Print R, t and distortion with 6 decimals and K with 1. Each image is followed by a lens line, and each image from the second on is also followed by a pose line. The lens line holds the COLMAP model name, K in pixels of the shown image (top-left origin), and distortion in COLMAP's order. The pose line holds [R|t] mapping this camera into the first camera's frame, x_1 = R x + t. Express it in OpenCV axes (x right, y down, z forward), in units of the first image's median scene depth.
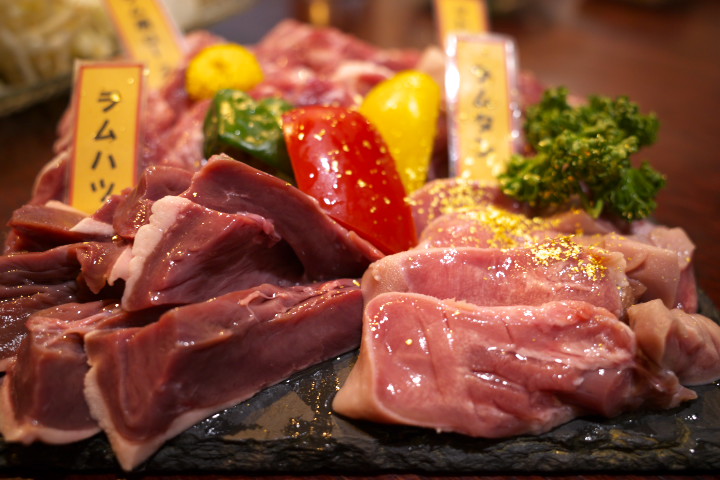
lens RADIAL K [[579.8, 0, 357.7], [0, 579.8, 239.8], [0, 0, 1]] dist [-0.006228, 0.000562]
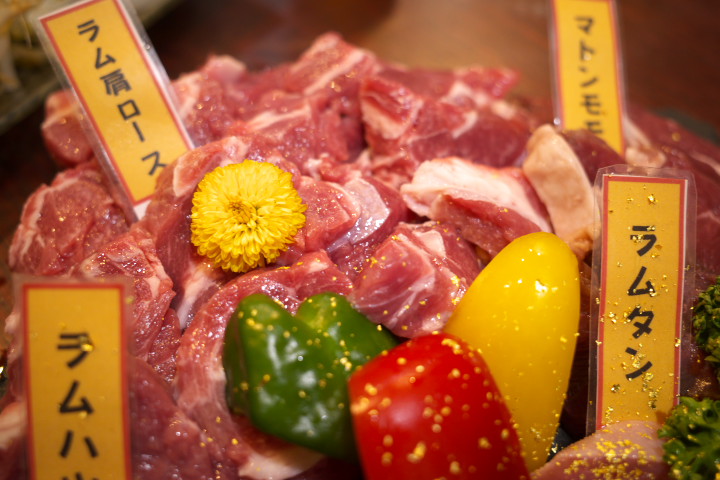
lens RADIAL K [[579.8, 0, 362.4], [0, 579.8, 240.0], [0, 0, 1]] dist [-0.006228, 0.000562]
pose [[0.999548, 0.029365, 0.006499, -0.127376], [-0.029961, 0.953284, 0.300587, -0.554848], [0.002631, -0.300646, 0.953732, 0.442466]]
